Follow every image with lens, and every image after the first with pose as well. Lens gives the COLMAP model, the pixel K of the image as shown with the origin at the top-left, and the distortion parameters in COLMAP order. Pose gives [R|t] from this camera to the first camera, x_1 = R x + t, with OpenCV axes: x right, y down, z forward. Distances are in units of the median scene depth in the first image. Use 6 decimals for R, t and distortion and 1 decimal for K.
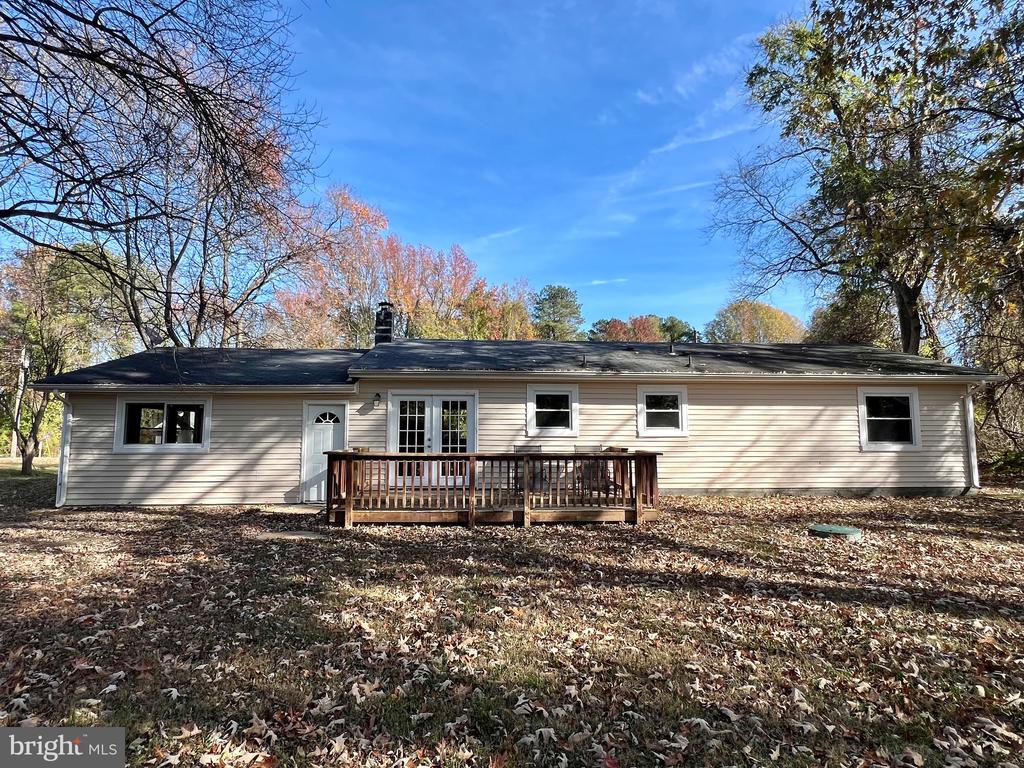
lens RADIAL K [[545.3, 0, 511.3], [0, 545.3, 380.9], [0, 0, 1]] dist [0.000311, -0.000207]
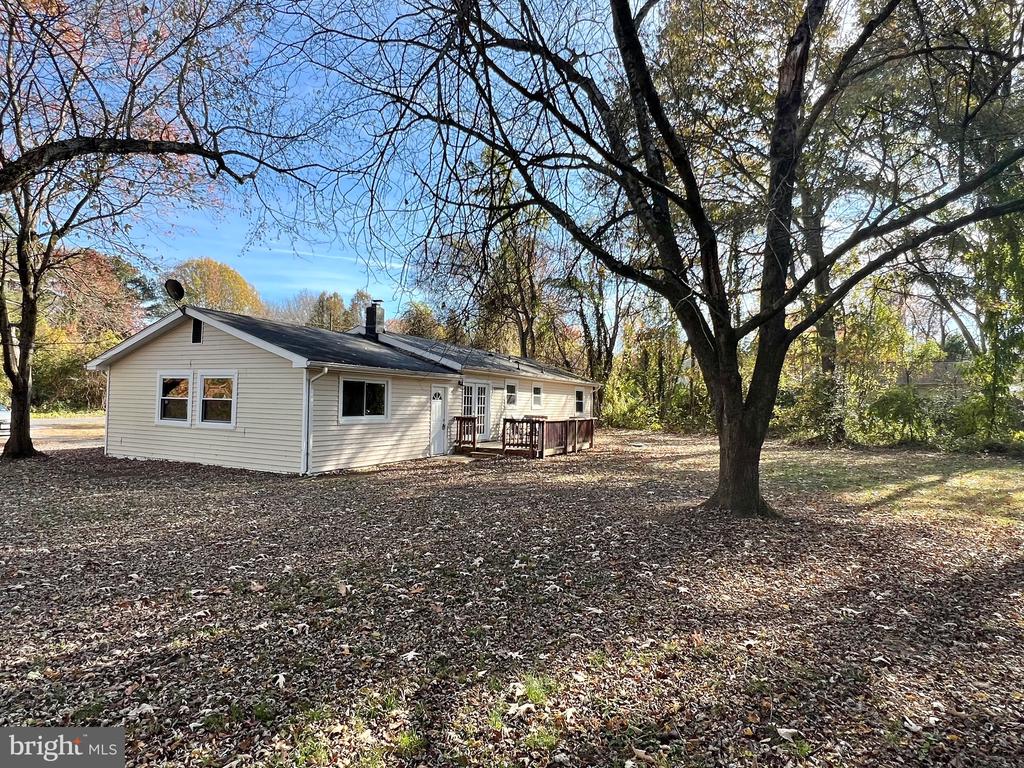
lens RADIAL K [[569.1, 0, 508.6], [0, 569.1, 379.3], [0, 0, 1]] dist [-0.005549, 0.000265]
pose [[0.529030, 0.047573, 0.847269, -1.771421], [-0.080612, 0.996730, -0.005631, 0.019919], [-0.844766, -0.065321, 0.531134, 0.061986]]
